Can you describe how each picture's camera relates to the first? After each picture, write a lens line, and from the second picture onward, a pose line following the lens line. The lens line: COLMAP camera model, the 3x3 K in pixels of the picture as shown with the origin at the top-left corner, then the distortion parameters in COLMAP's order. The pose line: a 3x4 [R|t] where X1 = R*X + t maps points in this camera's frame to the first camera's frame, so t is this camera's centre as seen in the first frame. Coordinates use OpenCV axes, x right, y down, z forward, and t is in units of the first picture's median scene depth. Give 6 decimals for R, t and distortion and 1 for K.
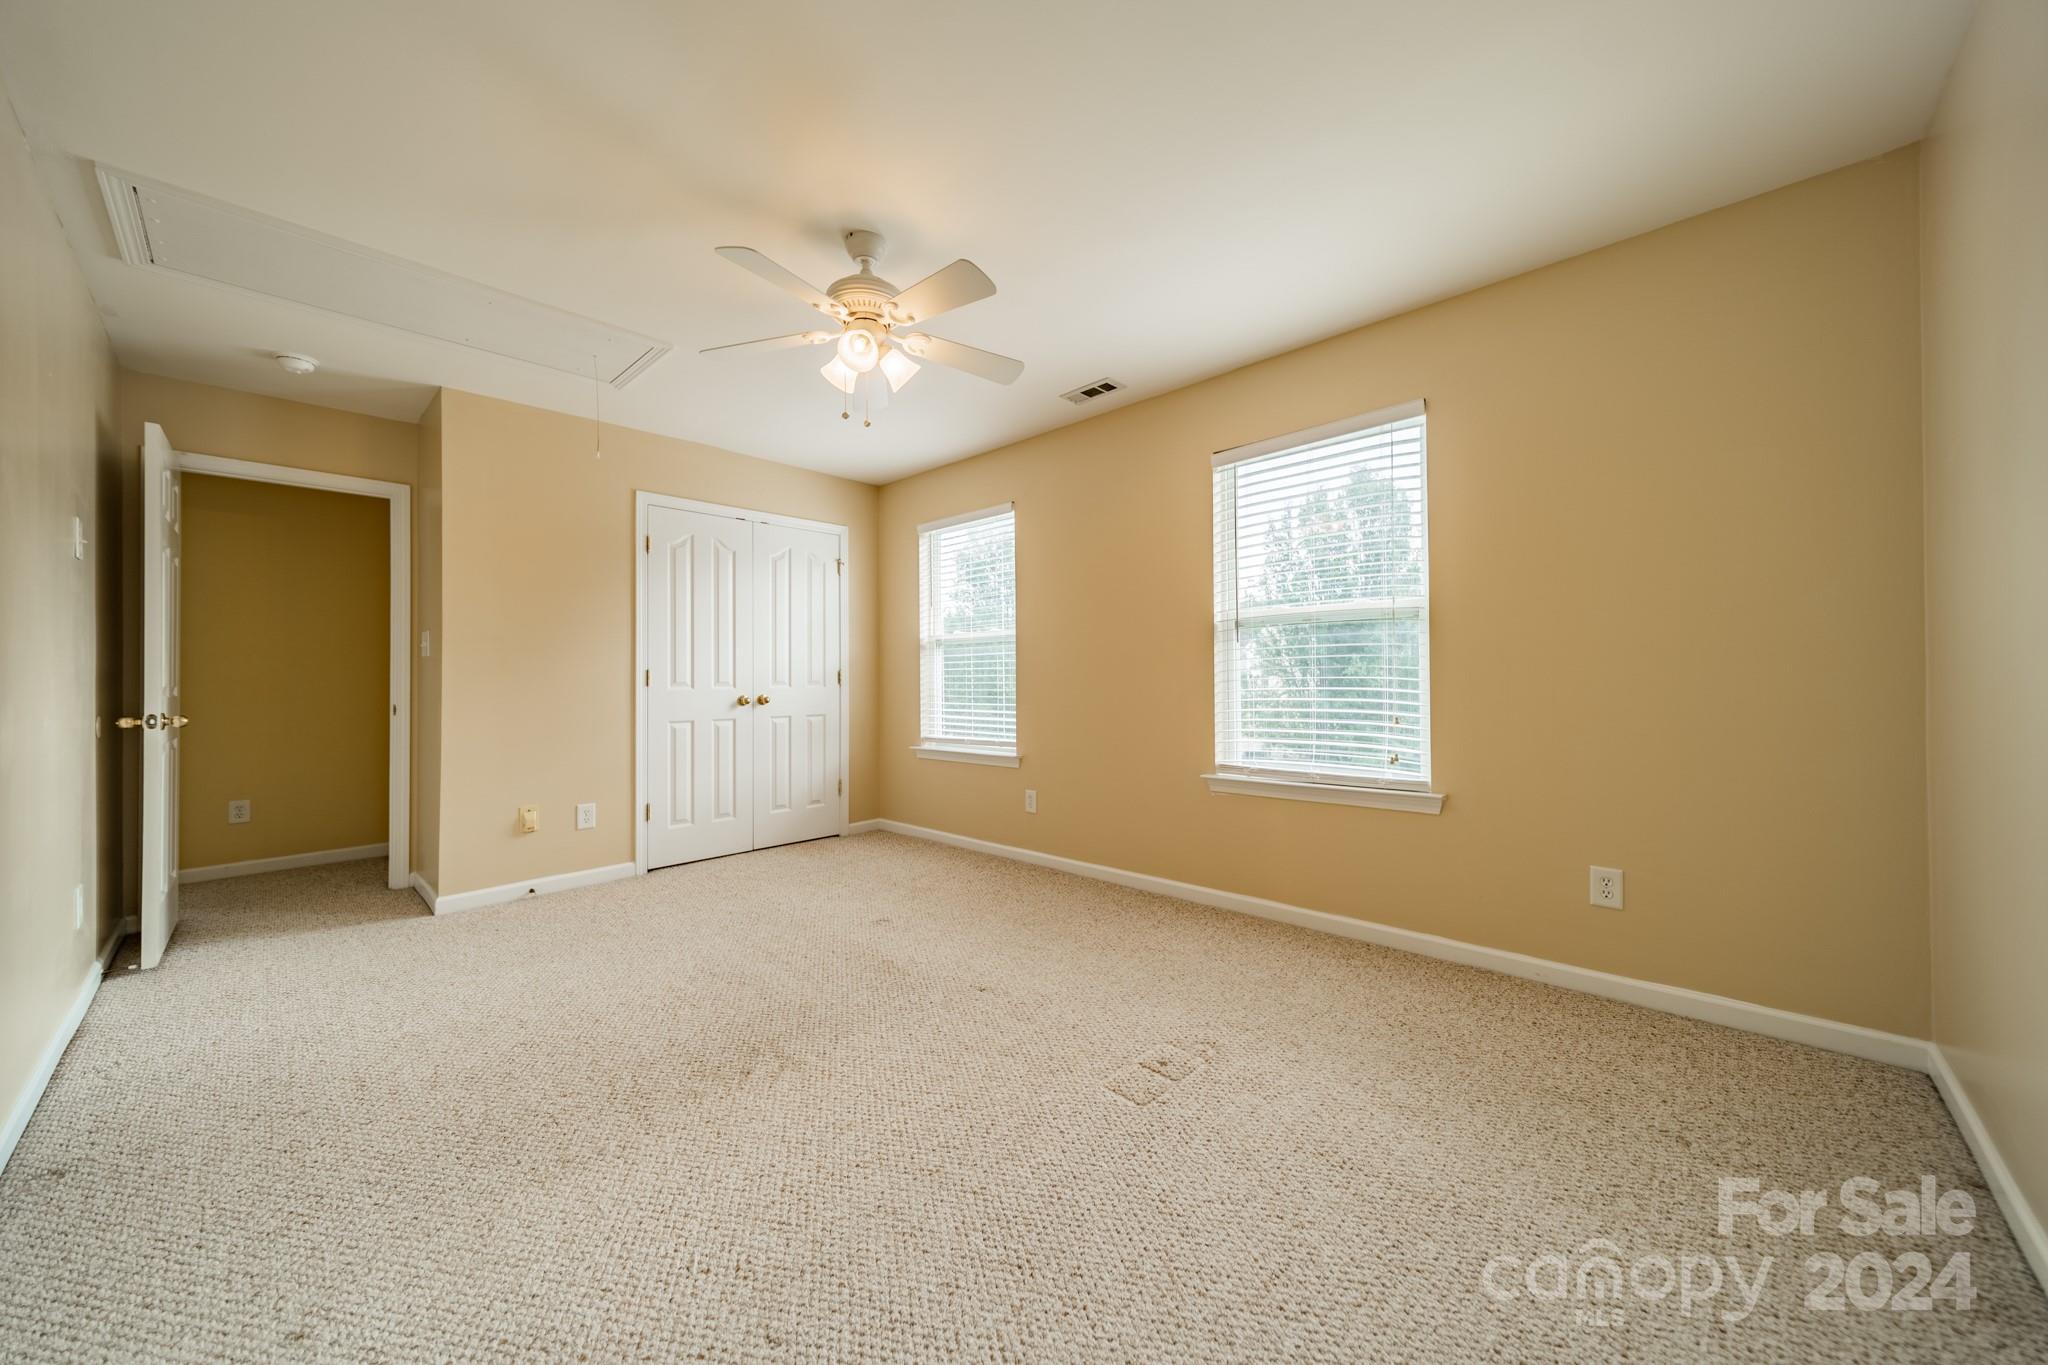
lens RADIAL K [[726.5, 0, 1031.3], [0, 726.5, 672.5], [0, 0, 1]] dist [0.005096, 0.000183]
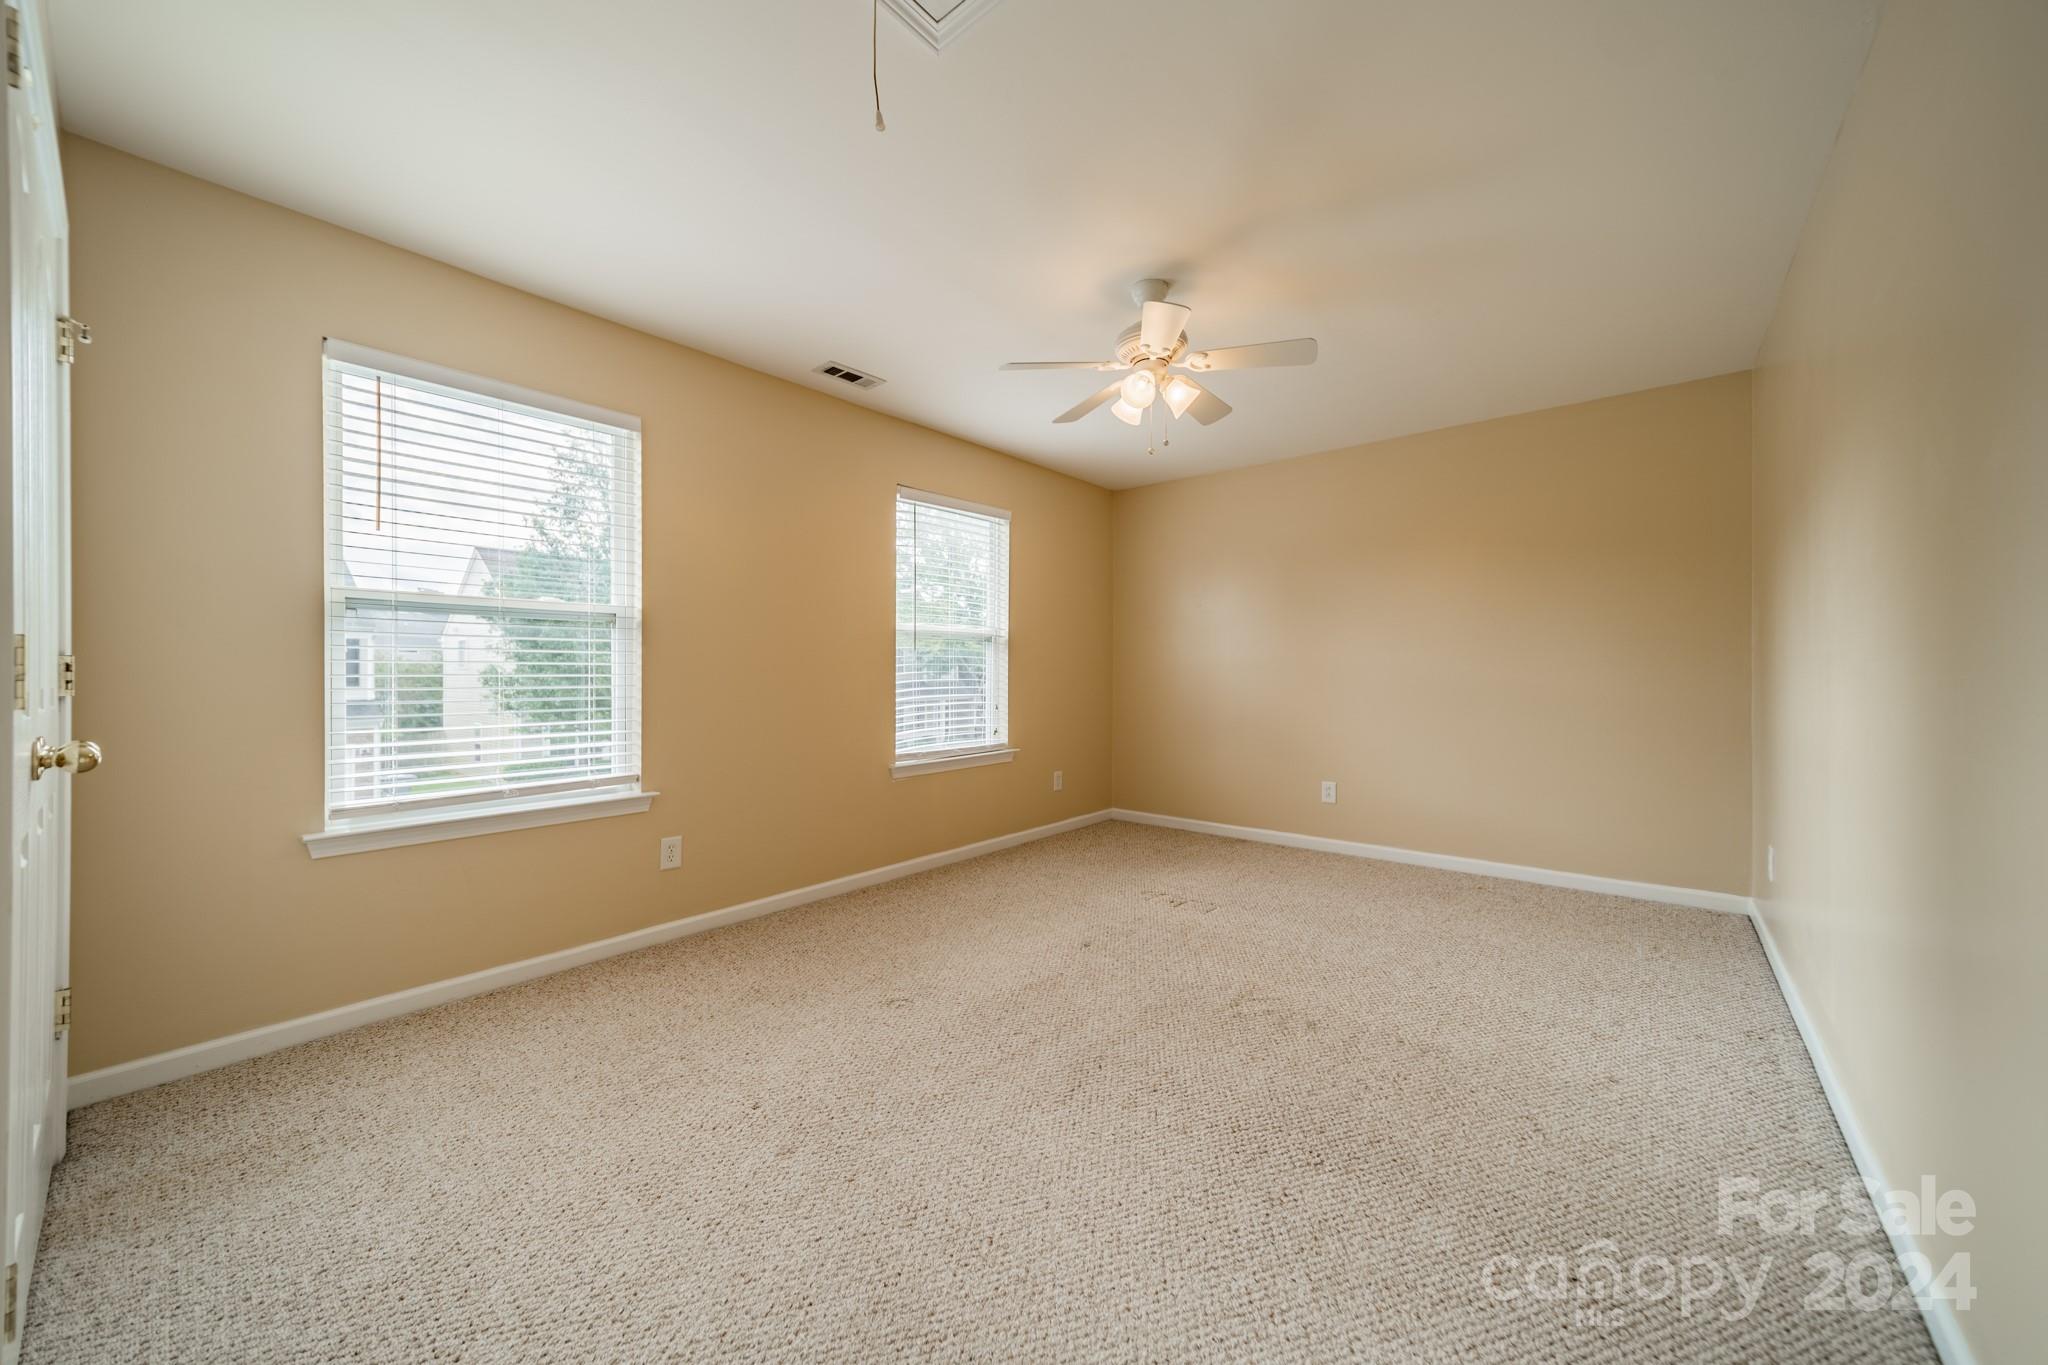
lens RADIAL K [[726.5, 0, 1031.8], [0, 726.5, 673.6], [0, 0, 1]] dist [0.005096, 0.000183]
pose [[-0.053964, 0.014952, 0.998431, -0.781109], [-0.000515, 0.999887, -0.015002, 0.013285], [-0.998543, -0.001324, -0.053950, 0.732279]]
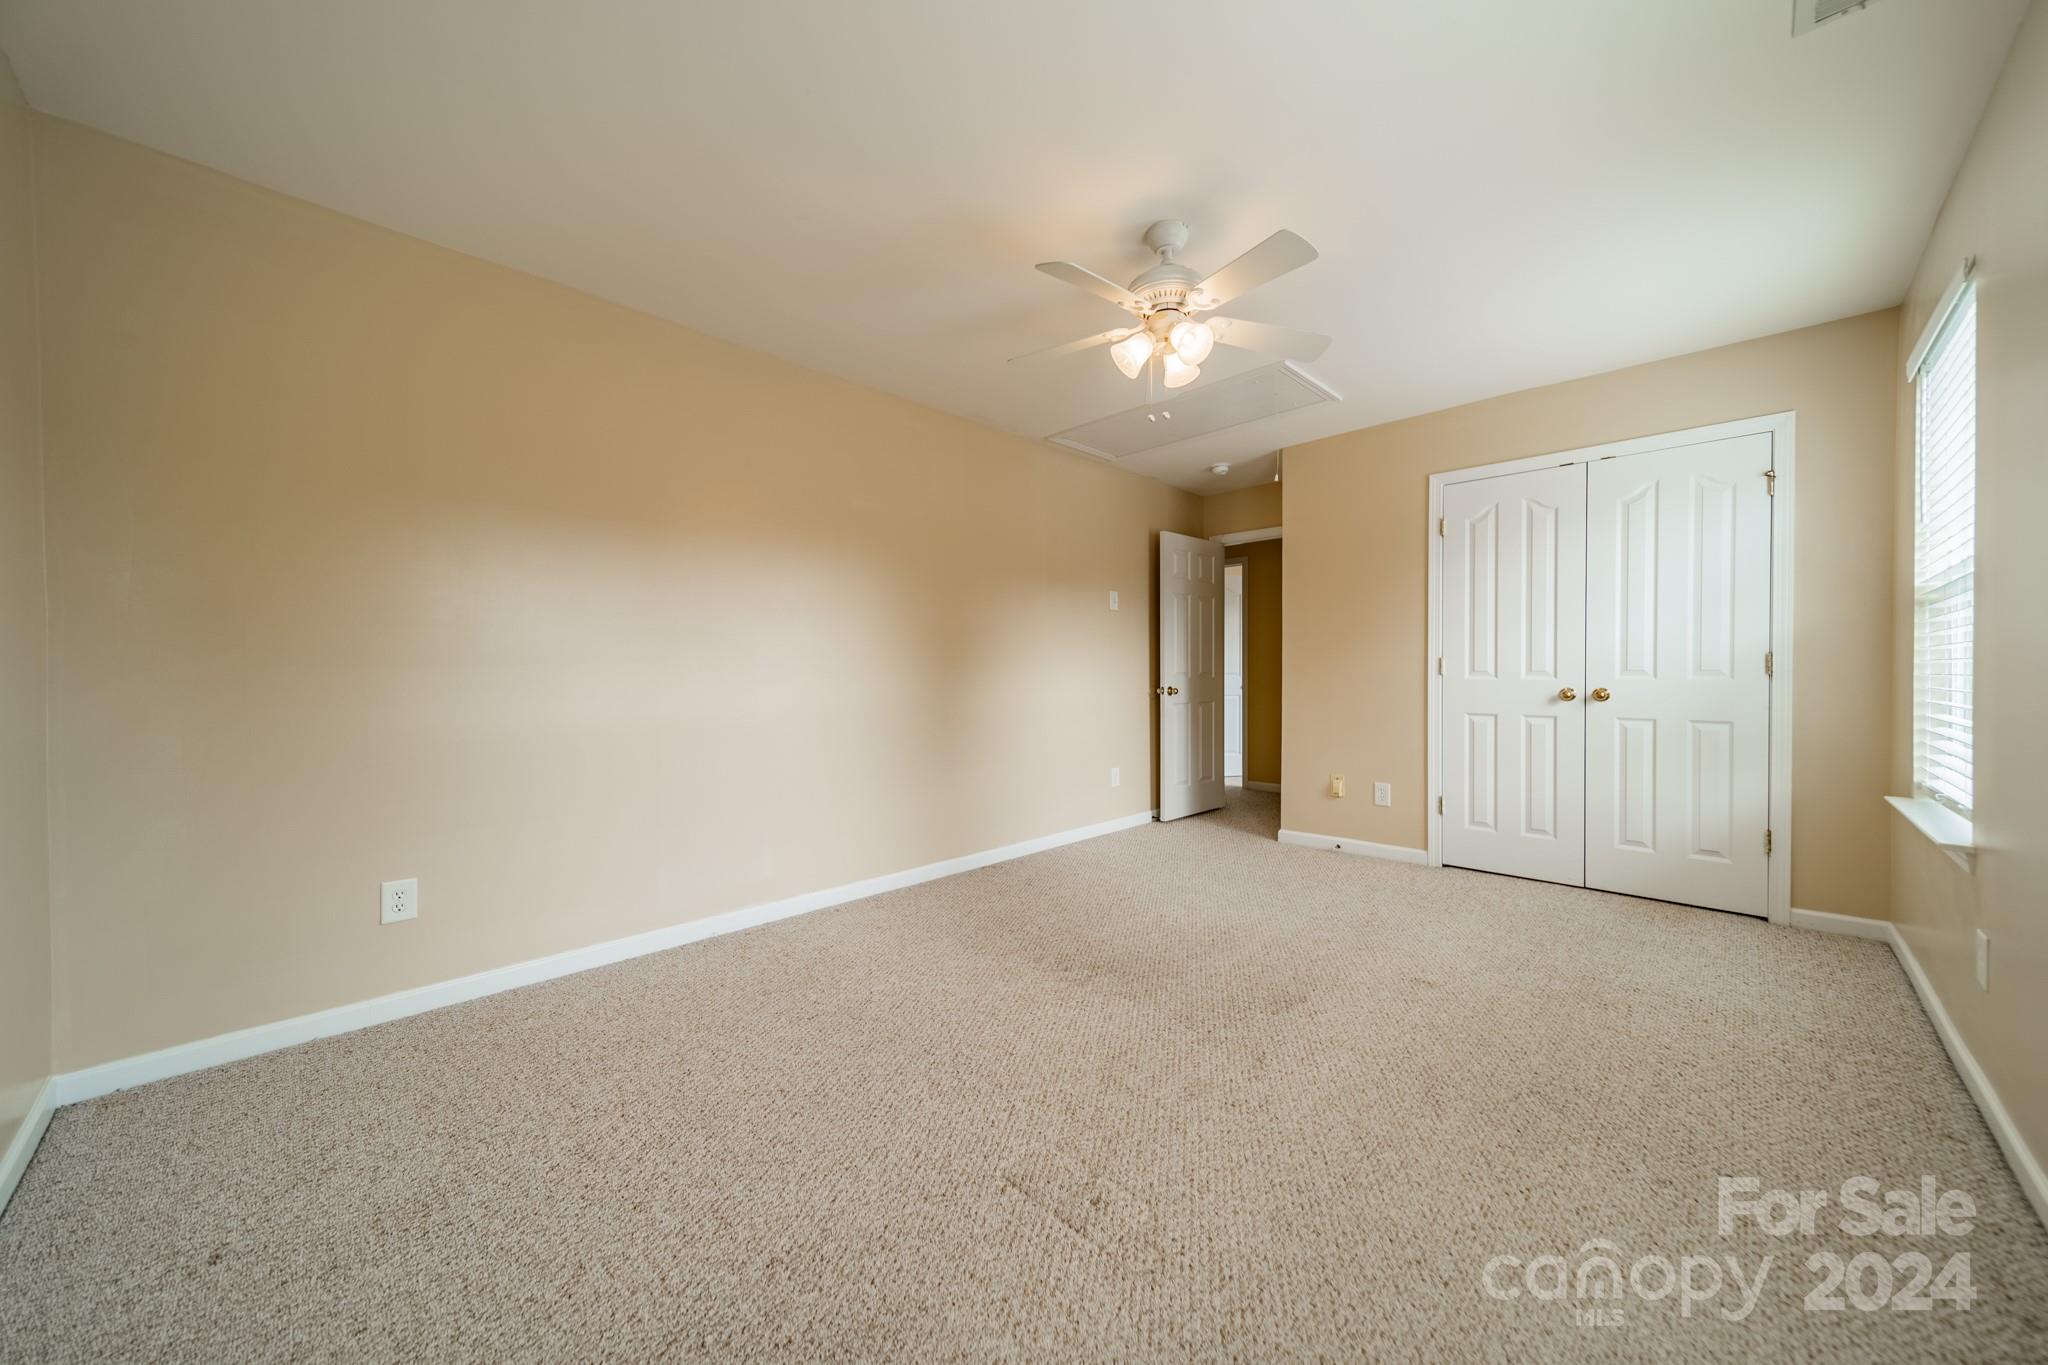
lens RADIAL K [[726.5, 0, 1030.6], [0, 726.5, 677.0], [0, 0, 1]] dist [0.005096, 0.000183]
pose [[-0.024034, 0.015020, -0.999598, 0.464908], [0.015459, 0.999773, 0.014651, -0.001024], [0.999592, -0.015101, -0.024260, 0.492117]]
